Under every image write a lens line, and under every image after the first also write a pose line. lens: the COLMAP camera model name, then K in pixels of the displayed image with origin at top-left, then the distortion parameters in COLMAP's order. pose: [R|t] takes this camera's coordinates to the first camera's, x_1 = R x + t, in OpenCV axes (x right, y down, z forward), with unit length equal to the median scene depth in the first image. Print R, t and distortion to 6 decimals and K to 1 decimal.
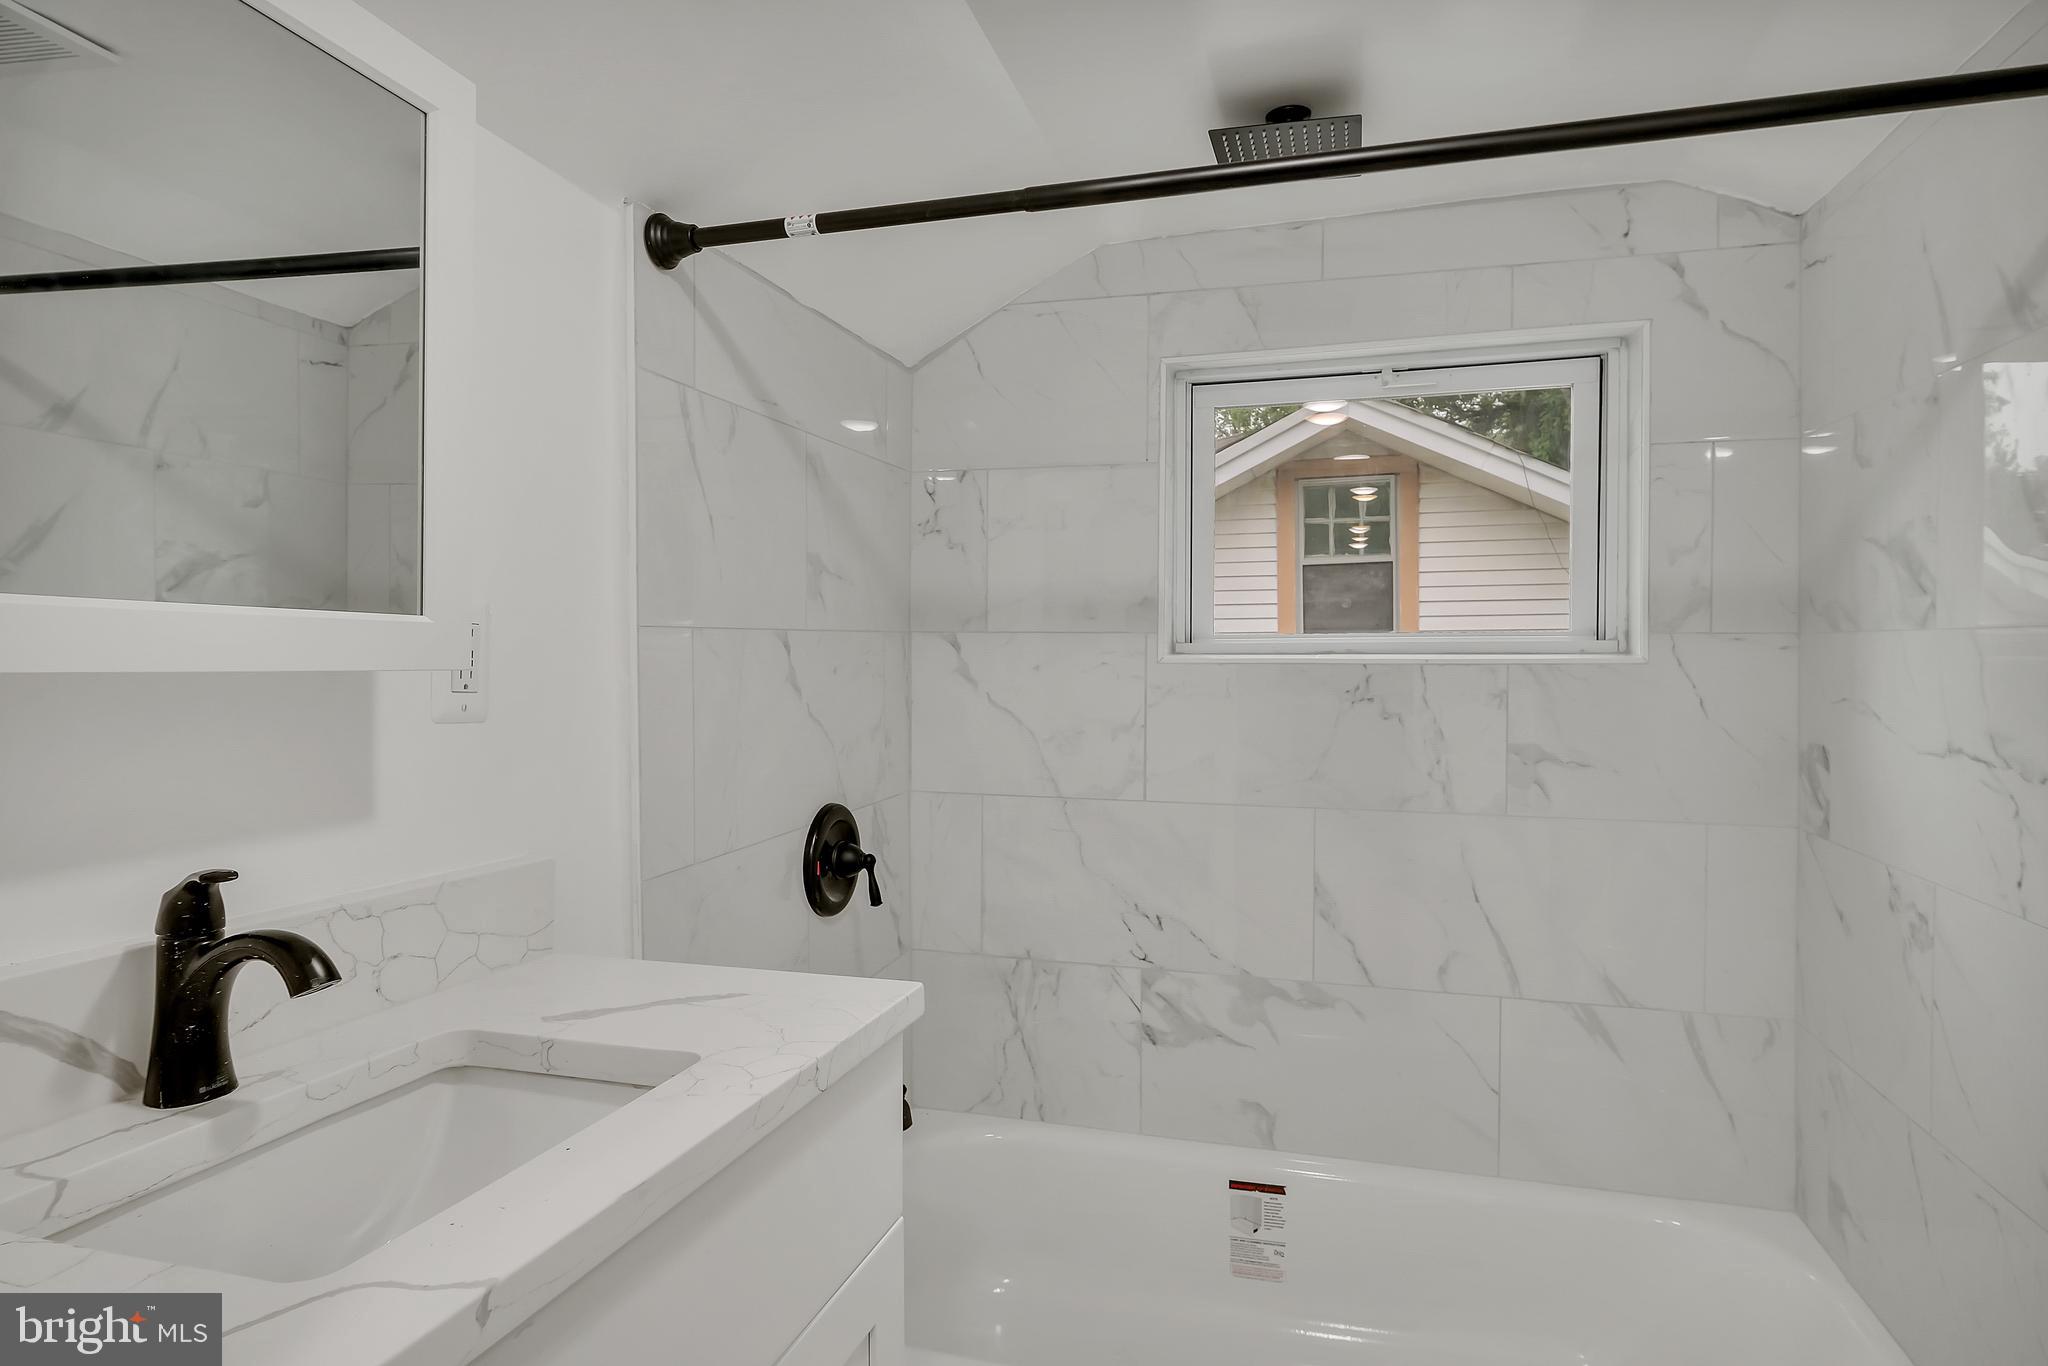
lens RADIAL K [[1139.3, 0, 1024.9], [0, 1139.3, 676.2], [0, 0, 1]] dist [-0.000124, -0.002461]
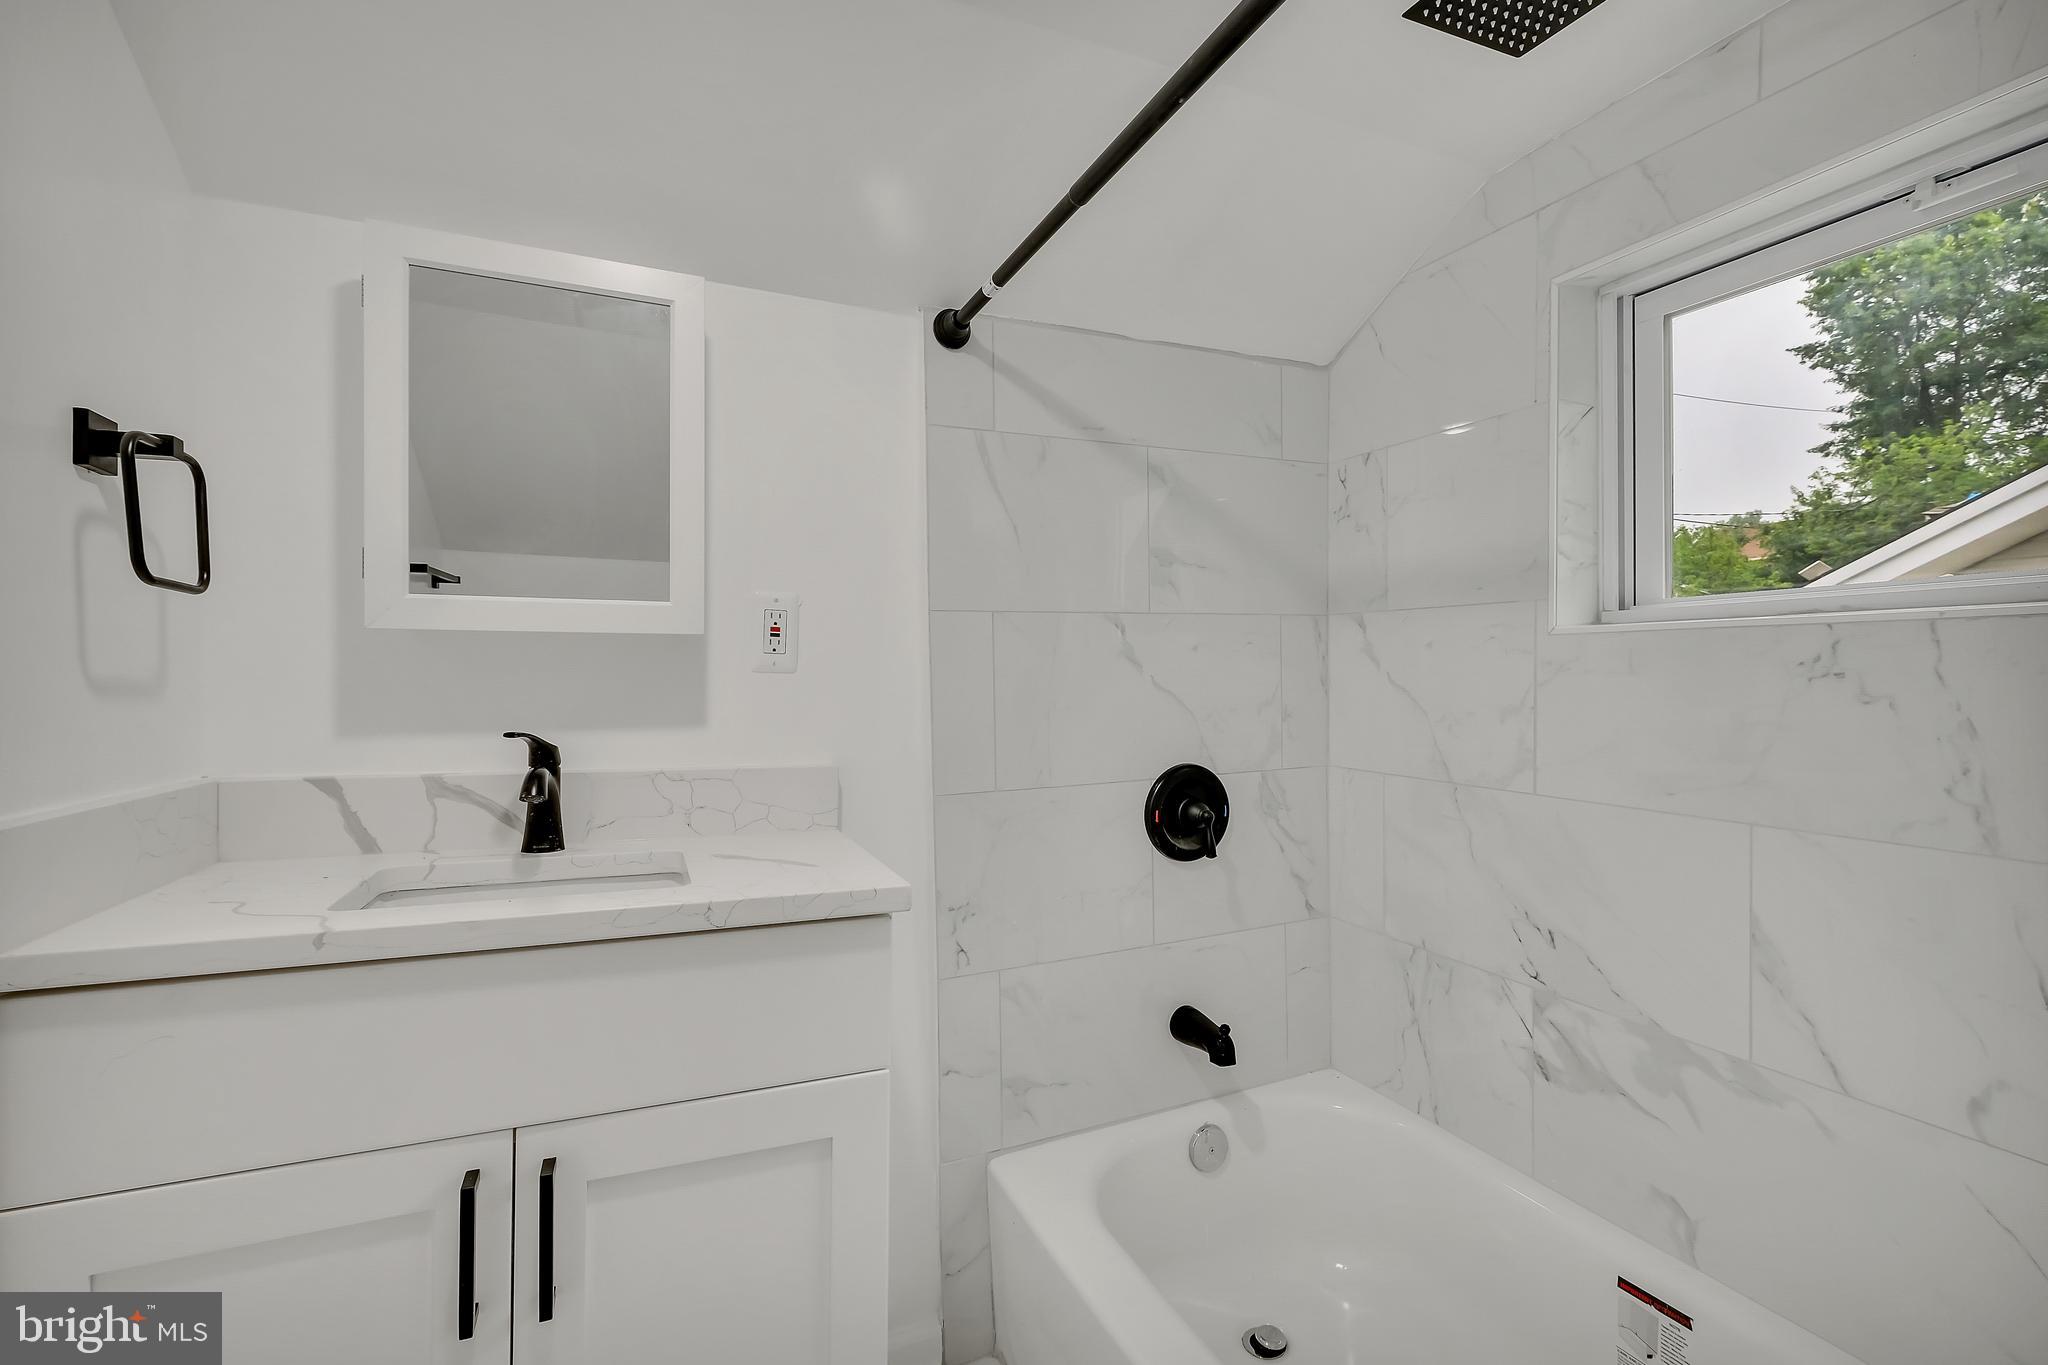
lens RADIAL K [[921.2, 0, 1024.4], [0, 921.2, 678.3], [0, 0, 1]] dist [-0.004305, -0.001175]
pose [[0.629650, 0.001432, -0.776877, 0.407075], [-0.010426, 0.999924, -0.006607, 0.030002], [0.776809, 0.012260, 0.629617, 0.258622]]
